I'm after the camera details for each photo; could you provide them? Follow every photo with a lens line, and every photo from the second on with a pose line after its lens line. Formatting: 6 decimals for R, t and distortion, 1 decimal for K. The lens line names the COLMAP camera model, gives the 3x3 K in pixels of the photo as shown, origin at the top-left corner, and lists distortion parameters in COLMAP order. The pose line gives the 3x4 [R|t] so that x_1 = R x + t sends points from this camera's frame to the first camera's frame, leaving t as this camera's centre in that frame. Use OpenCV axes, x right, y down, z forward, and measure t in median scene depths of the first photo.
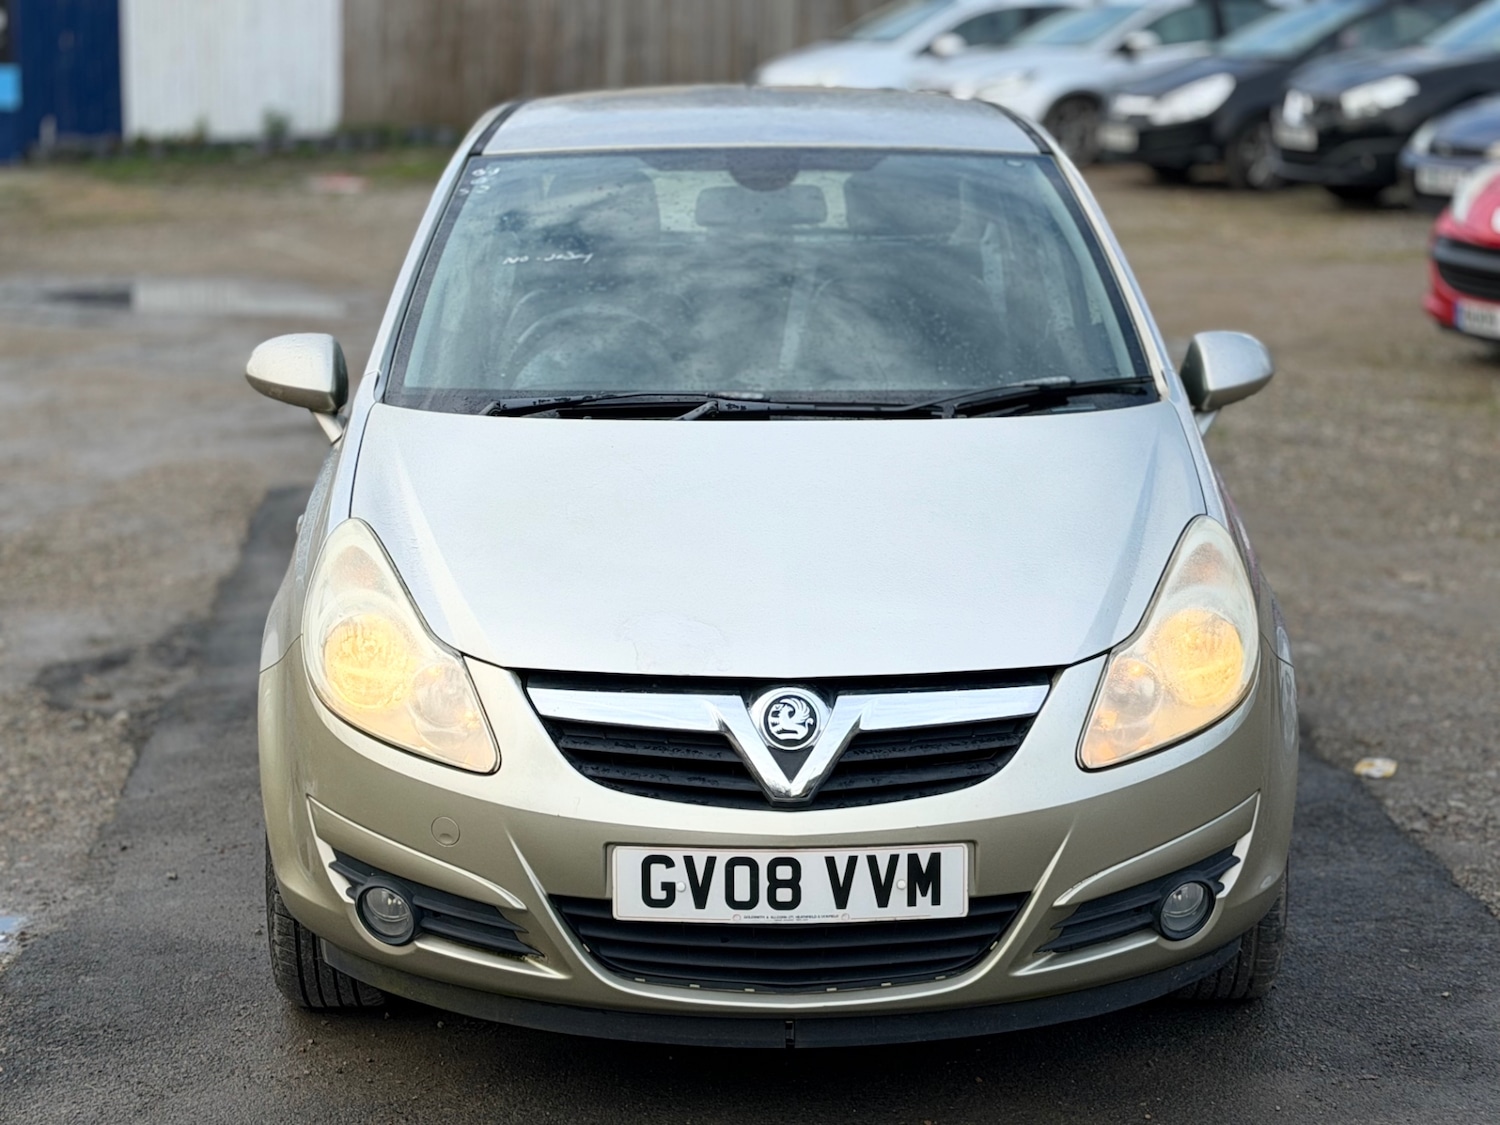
lens RADIAL K [[3244.0, 0, 756.3], [0, 3244.0, 557.4], [0, 0, 1]] dist [0.140016, 0.000000]
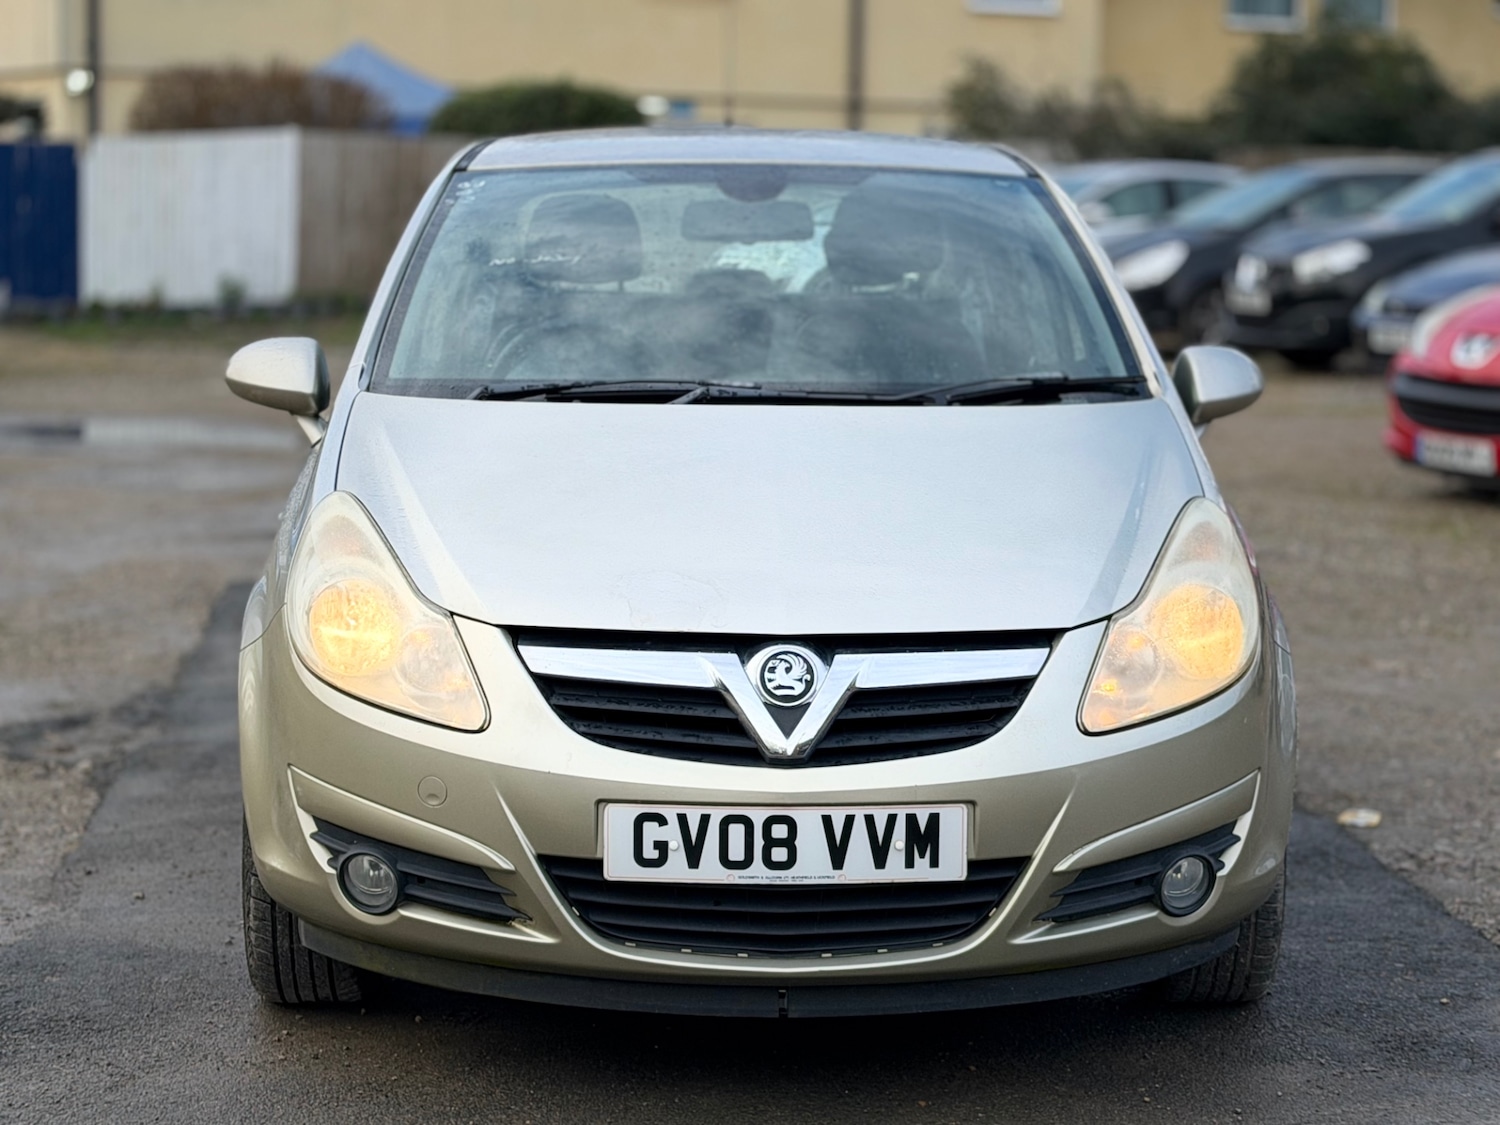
lens RADIAL K [[3244.0, 0, 758.7], [0, 3244.0, 557.1], [0, 0, 1]] dist [0.140016, 0.000000]
pose [[0.999799, 0.009285, 0.017768, -0.015013], [-0.008129, 0.997911, -0.064088, 0.073142], [-0.018325, 0.063931, 0.997786, 0.018492]]
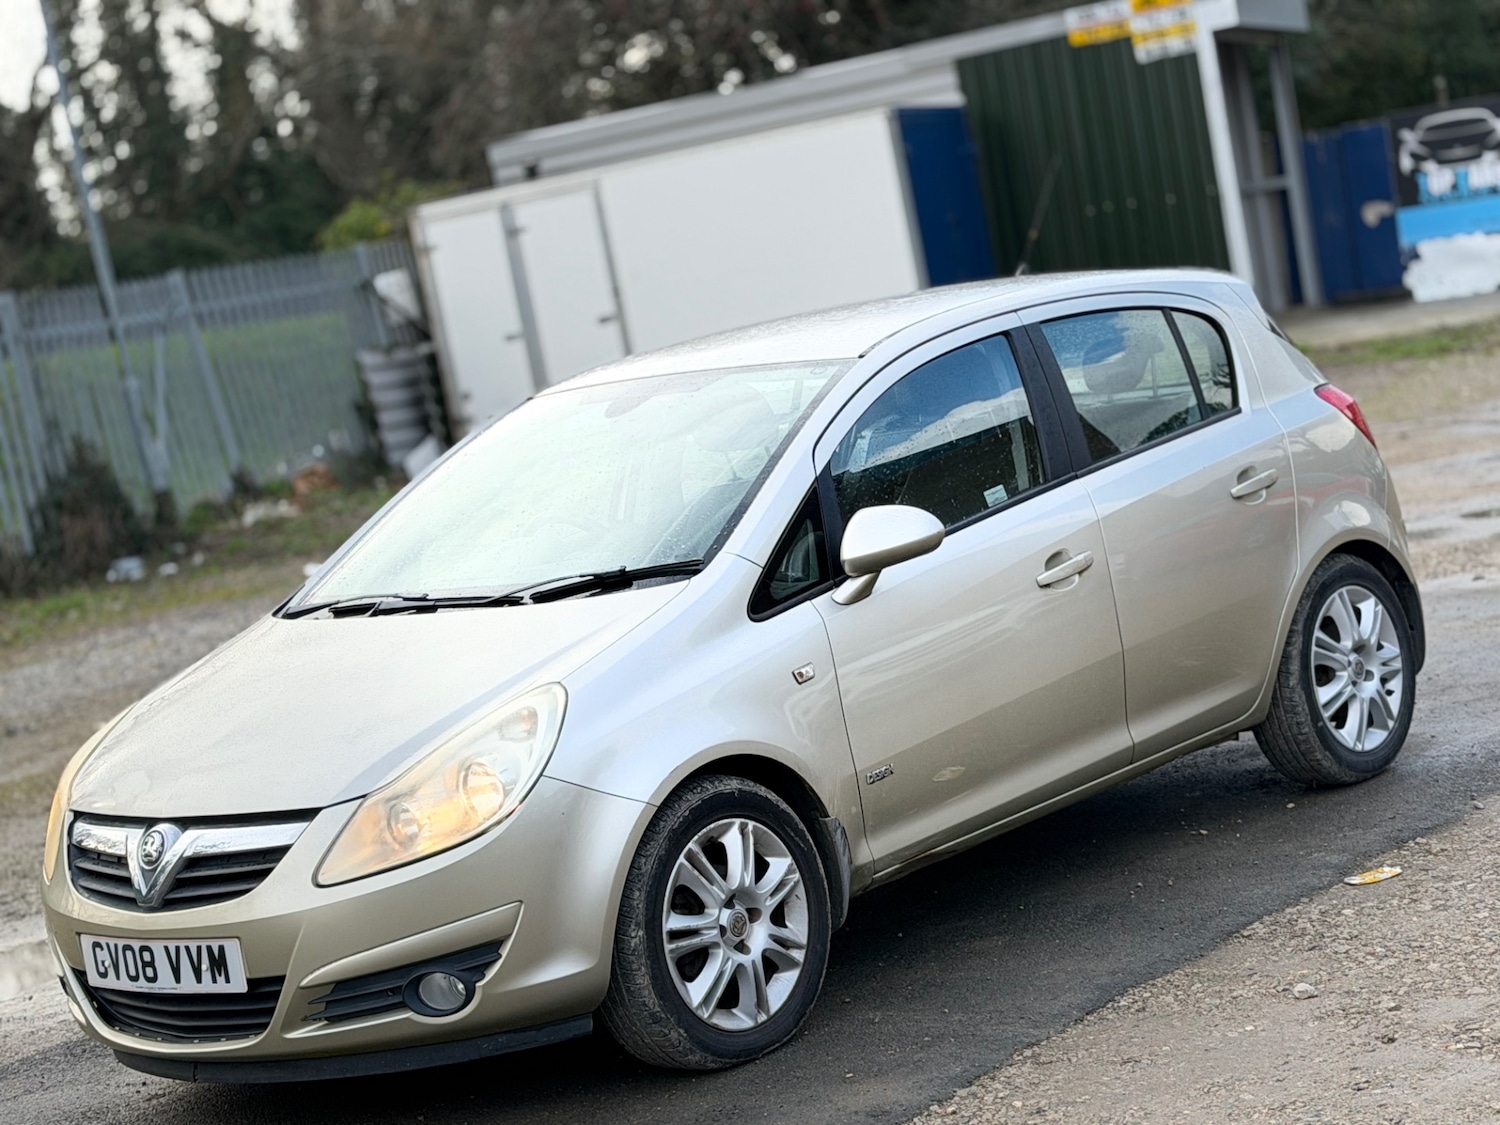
lens RADIAL K [[3244.0, 0, 751.1], [0, 3244.0, 572.4], [0, 0, 1]] dist [0.140016, 0.000000]
pose [[0.726941, -0.047676, -0.685043, 1.115437], [0.040387, 0.998828, -0.026656, -0.020072], [0.685511, -0.008289, 0.728015, 0.140026]]
